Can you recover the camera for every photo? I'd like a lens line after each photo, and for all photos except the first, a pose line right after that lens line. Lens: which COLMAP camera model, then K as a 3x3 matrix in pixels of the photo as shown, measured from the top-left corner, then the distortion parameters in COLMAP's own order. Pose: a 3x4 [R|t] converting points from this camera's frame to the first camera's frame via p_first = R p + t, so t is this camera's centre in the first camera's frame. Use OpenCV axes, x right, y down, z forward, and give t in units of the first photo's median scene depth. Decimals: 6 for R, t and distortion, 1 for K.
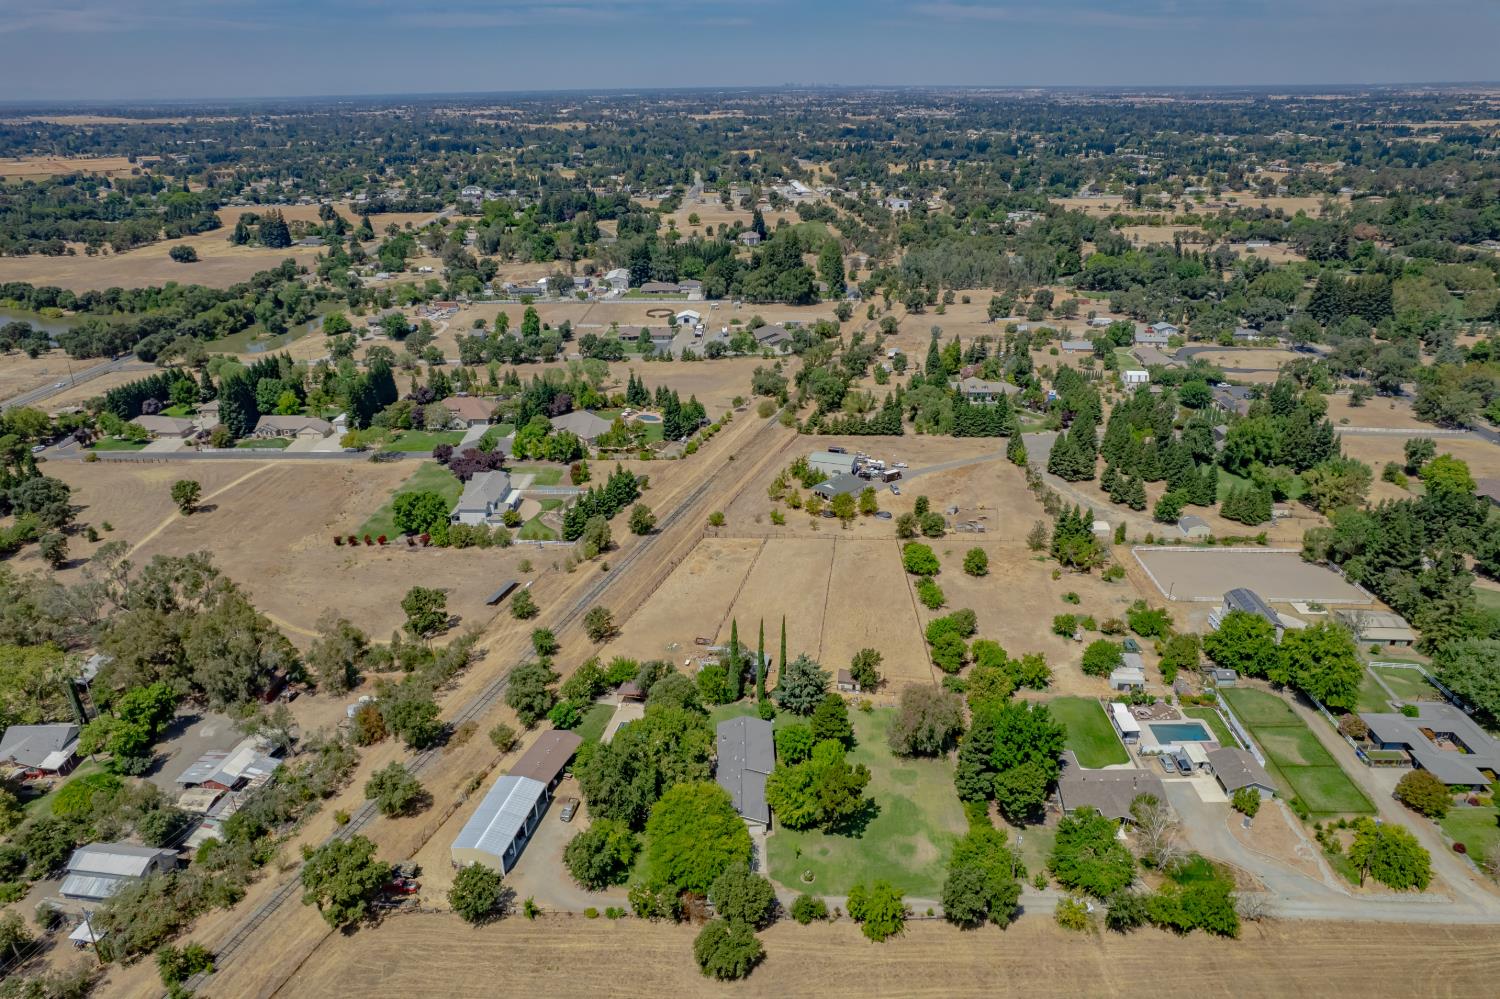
lens RADIAL K [[957.9, 0, 742.0], [0, 957.9, 502.4], [0, 0, 1]] dist [-0.081430, 0.071428]
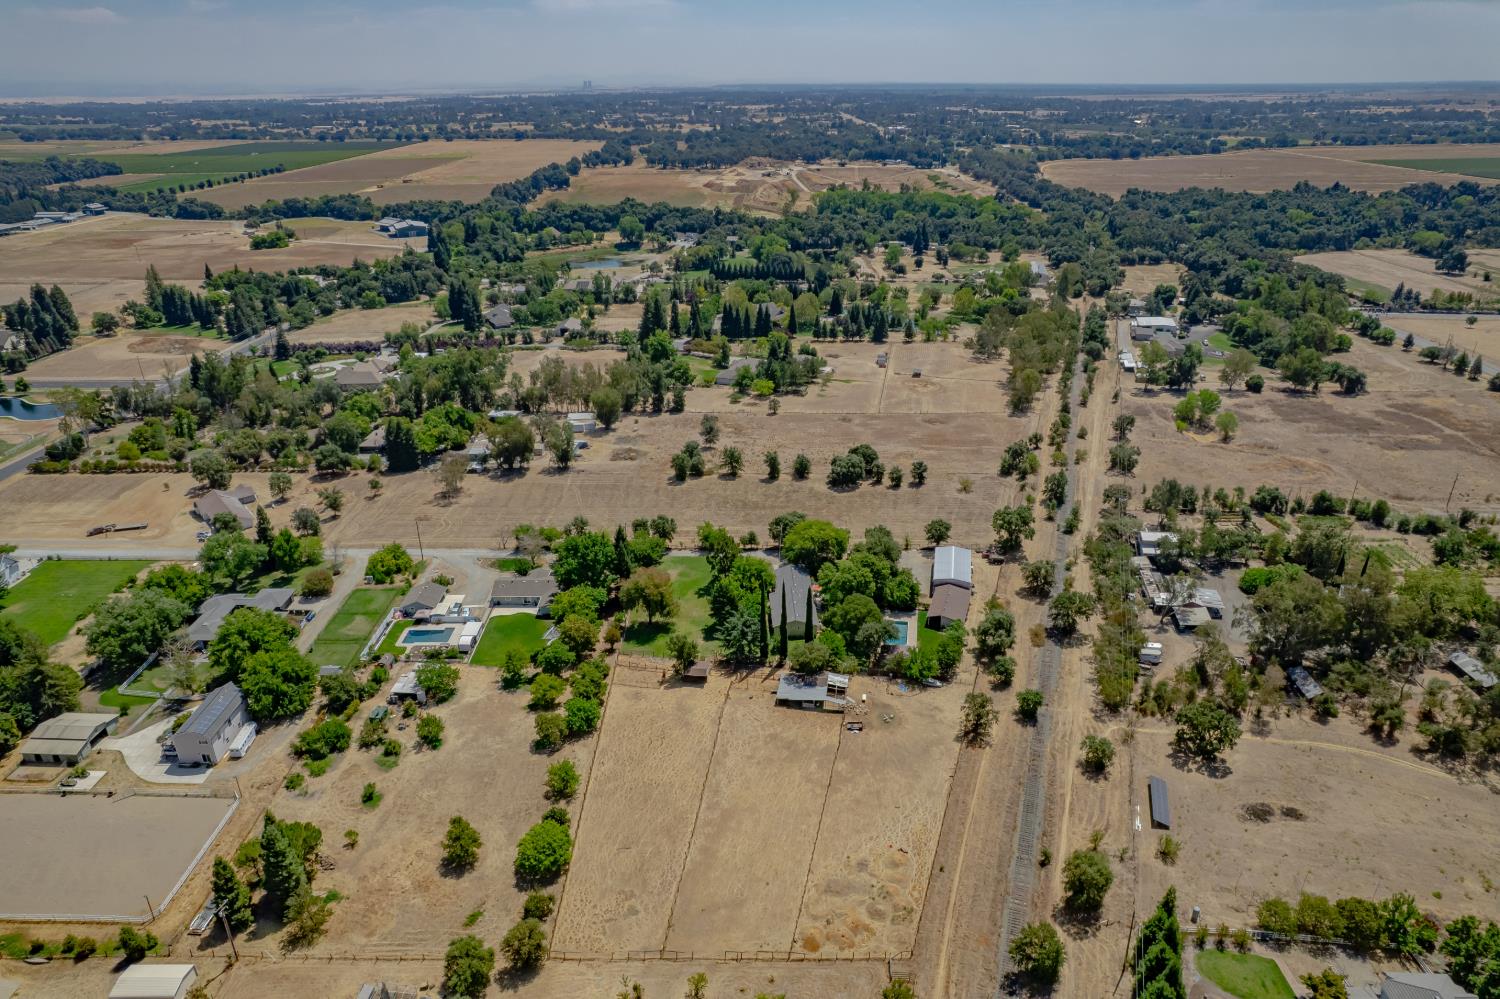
lens RADIAL K [[957.9, 0, 742.0], [0, 957.9, 502.4], [0, 0, 1]] dist [-0.081430, 0.071428]
pose [[-0.999683, 0.025016, -0.002999, 0.059460], [0.014522, 0.669404, 0.742756, -0.634796], [0.020588, 0.742477, -0.669555, 1.425460]]
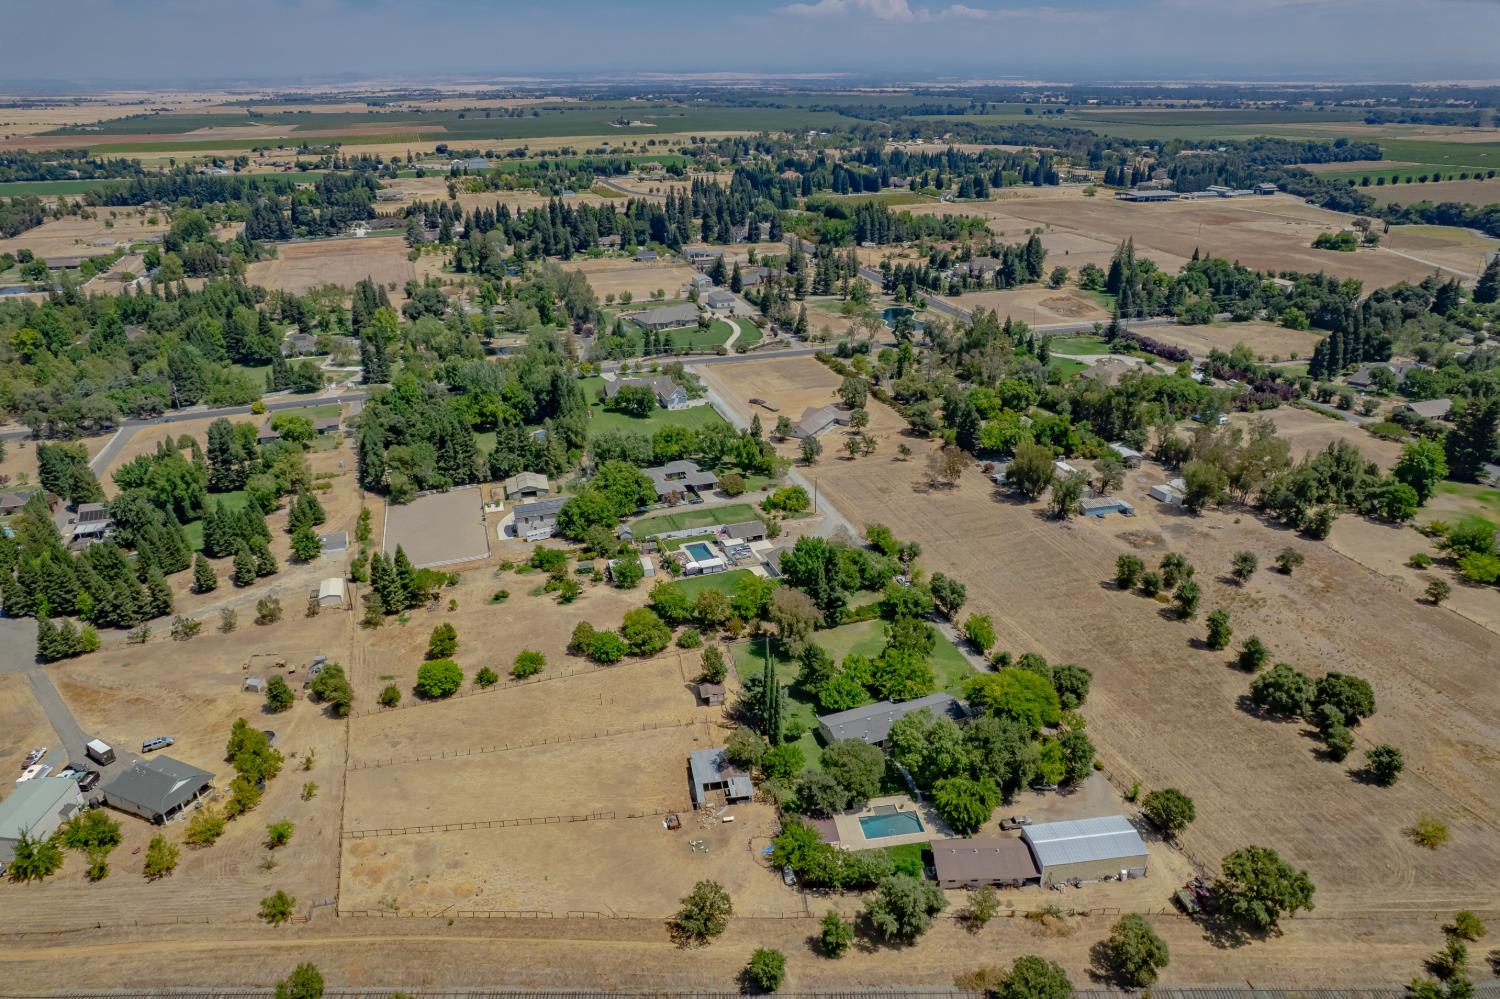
lens RADIAL K [[957.9, 0, 742.0], [0, 957.9, 502.4], [0, 0, 1]] dist [-0.081430, 0.071428]
pose [[-0.344769, -0.372449, 0.861636, -0.614234], [0.390903, 0.777570, 0.492524, -0.400866], [-0.853422, 0.506623, -0.122491, 0.916699]]
